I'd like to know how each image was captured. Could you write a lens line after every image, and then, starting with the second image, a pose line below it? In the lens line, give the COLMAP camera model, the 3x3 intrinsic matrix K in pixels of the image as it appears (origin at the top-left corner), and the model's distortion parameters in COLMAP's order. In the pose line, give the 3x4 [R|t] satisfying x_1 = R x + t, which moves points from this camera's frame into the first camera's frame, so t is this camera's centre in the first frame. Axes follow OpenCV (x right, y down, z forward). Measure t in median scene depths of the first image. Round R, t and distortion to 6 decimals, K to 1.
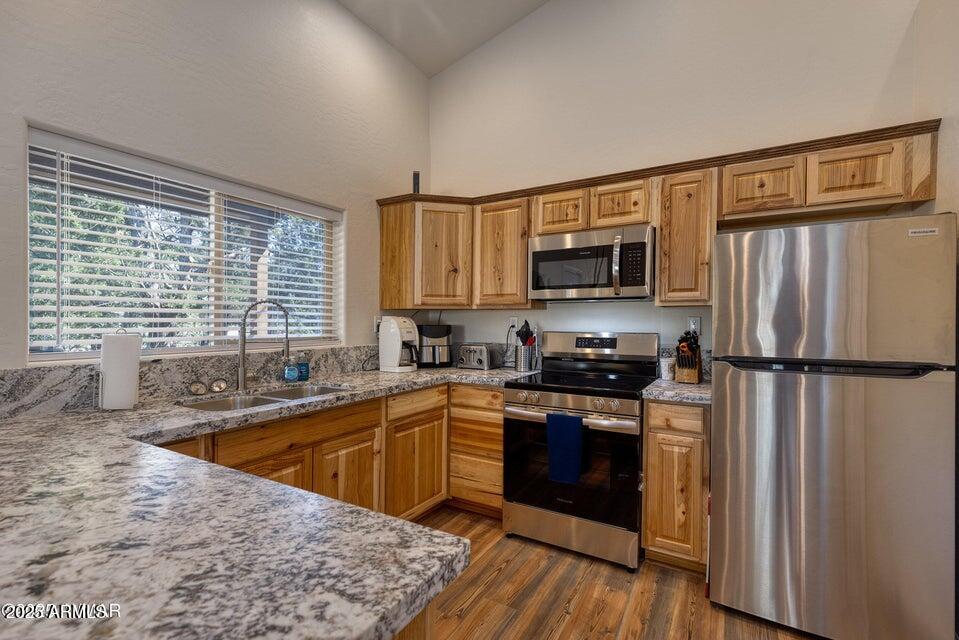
lens RADIAL K [[433.7, 0, 477.9], [0, 433.7, 323.7], [0, 0, 1]] dist [0.005628, 0.001008]
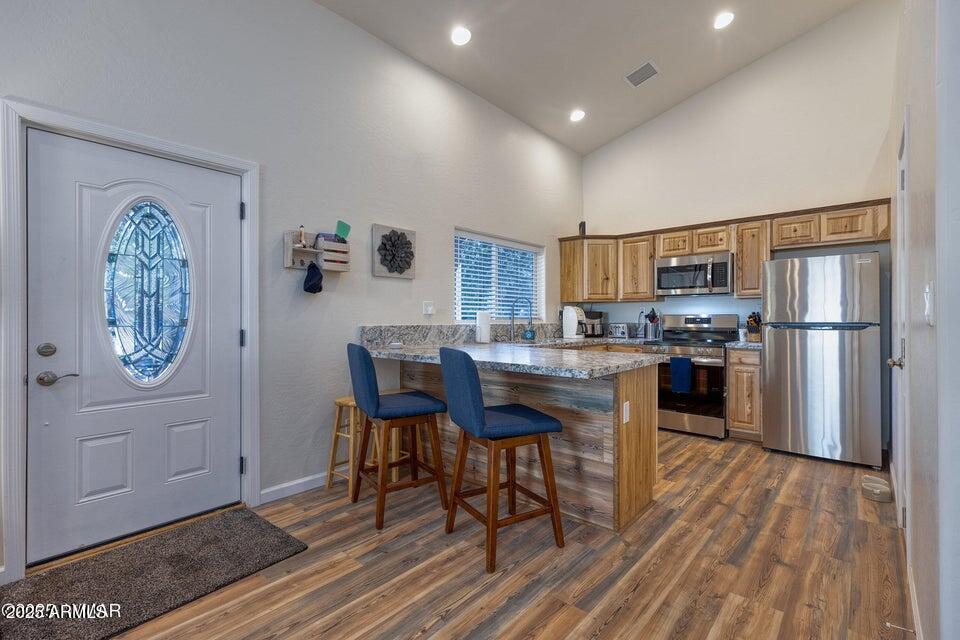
lens RADIAL K [[434.2, 0, 483.1], [0, 434.2, 315.5], [0, 0, 1]] dist [0.005628, 0.001008]
pose [[0.982934, -0.005627, -0.183874, -0.265635], [0.002360, 0.999836, -0.017982, 0.059867], [0.183945, 0.017241, 0.982785, -0.912665]]
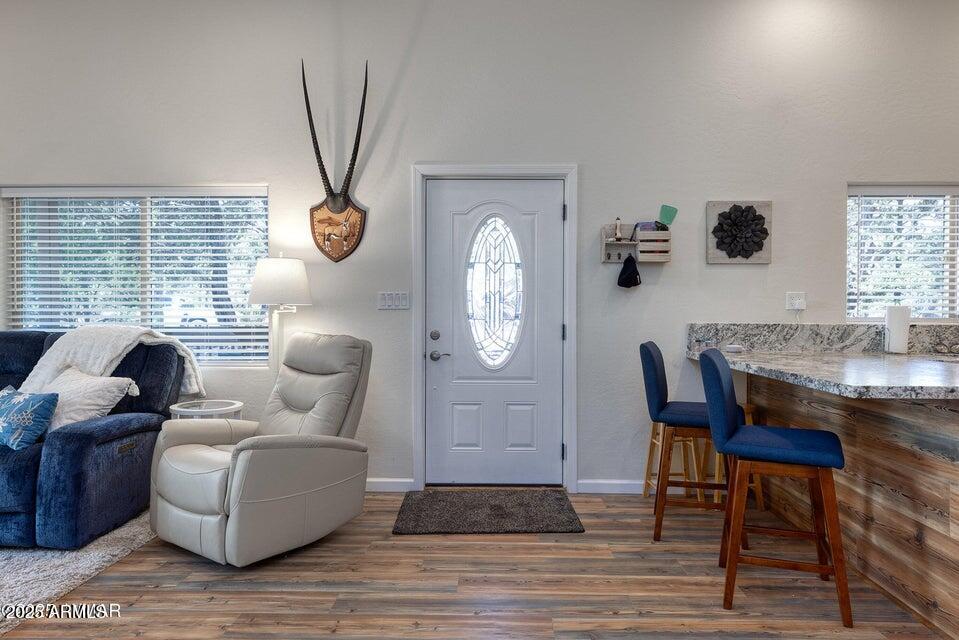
lens RADIAL K [[616.3, 0, 491.8], [0, 616.3, 313.9], [0, 0, 1]] dist [0.011237, 0.001829]
pose [[0.498867, 0.000102, -0.866679, 0.257686], [-0.012552, 0.999896, -0.007107, 0.060887], [0.866588, 0.014424, 0.498816, -0.936634]]
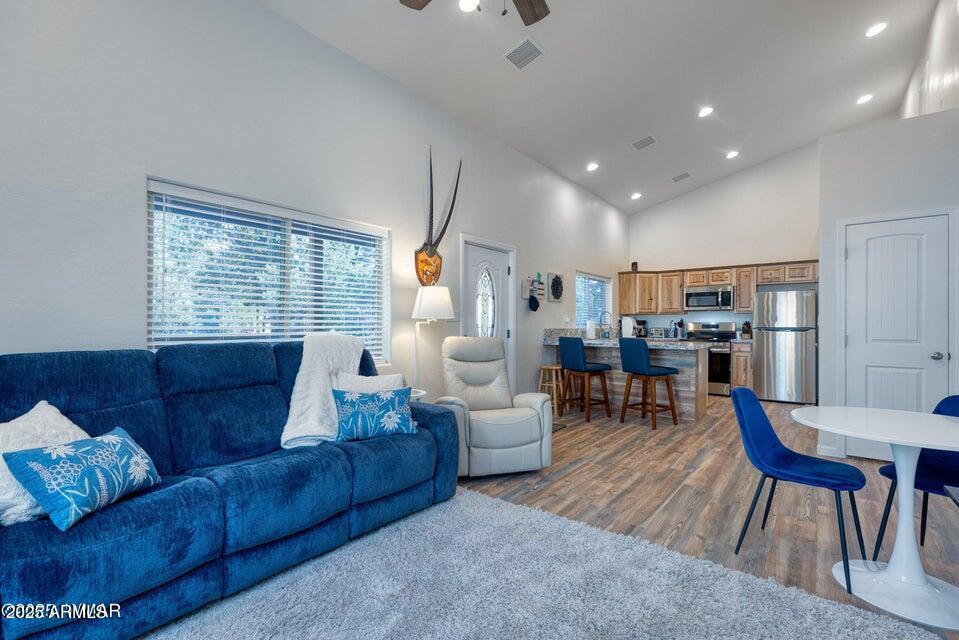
lens RADIAL K [[433.7, 0, 475.0], [0, 433.7, 325.1], [0, 0, 1]] dist [0.005628, 0.001008]
pose [[0.991025, -0.001017, -0.133675, -0.924863], [-0.000419, 0.999943, -0.010714, 0.074773], [0.133678, 0.010673, 0.990967, -2.120358]]
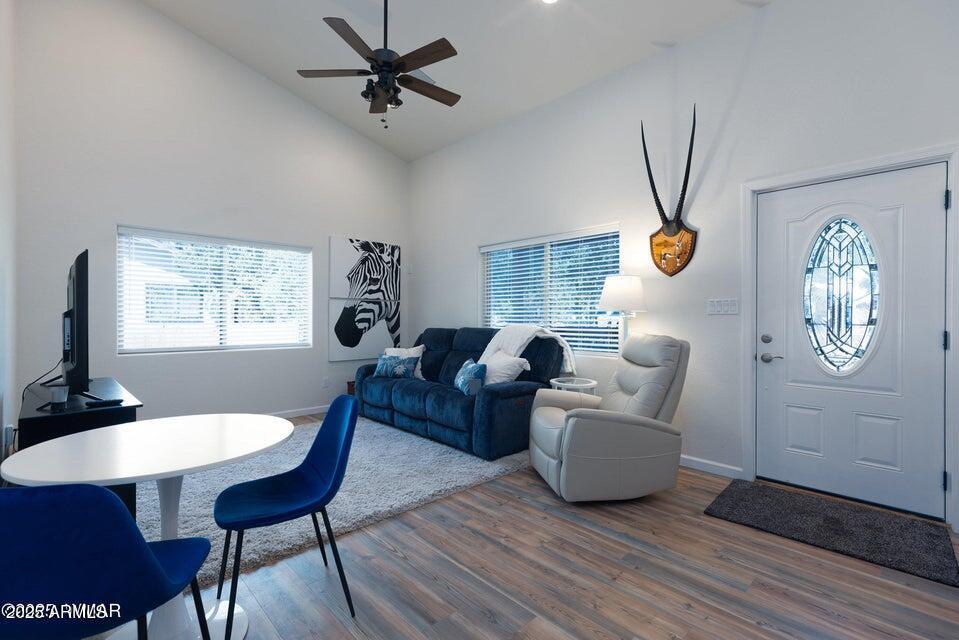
lens RADIAL K [[433.7, 0, 475.7], [0, 433.7, 317.1], [0, 0, 1]] dist [0.005628, 0.001008]
pose [[-0.264813, -0.005137, -0.964286, 0.170055], [-0.018084, 0.999836, -0.000360, 0.061874], [0.964130, 0.017343, -0.264863, -0.721630]]
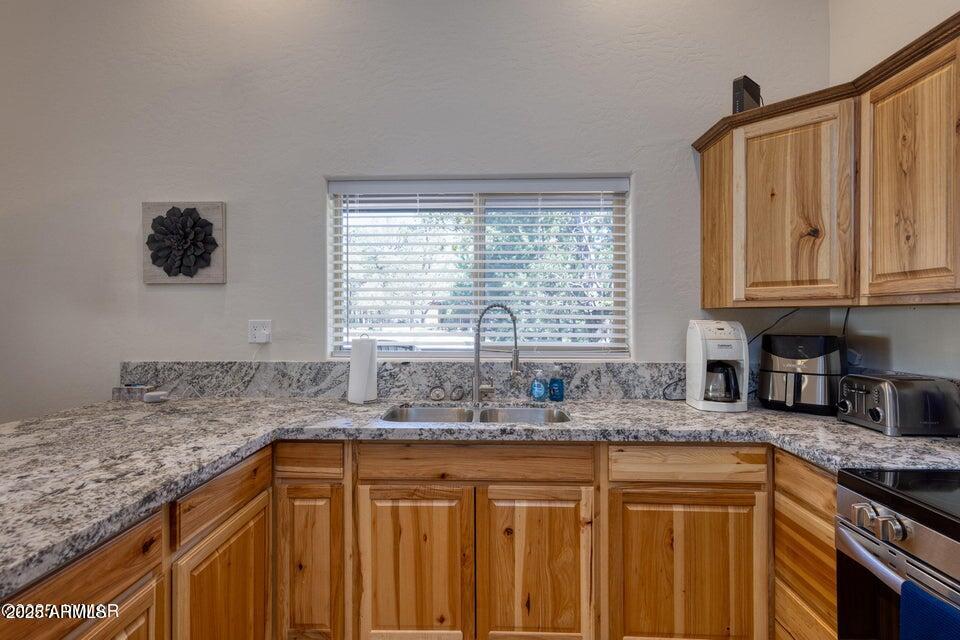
lens RADIAL K [[502.2, 0, 480.2], [0, 502.2, 311.1], [0, 0, 1]] dist [0.009982, -0.000128]
pose [[0.483900, -0.010018, -0.875066, 0.350647], [-0.004393, 0.999894, -0.013876, -0.021840], [0.875113, 0.010559, 0.483804, 0.428570]]
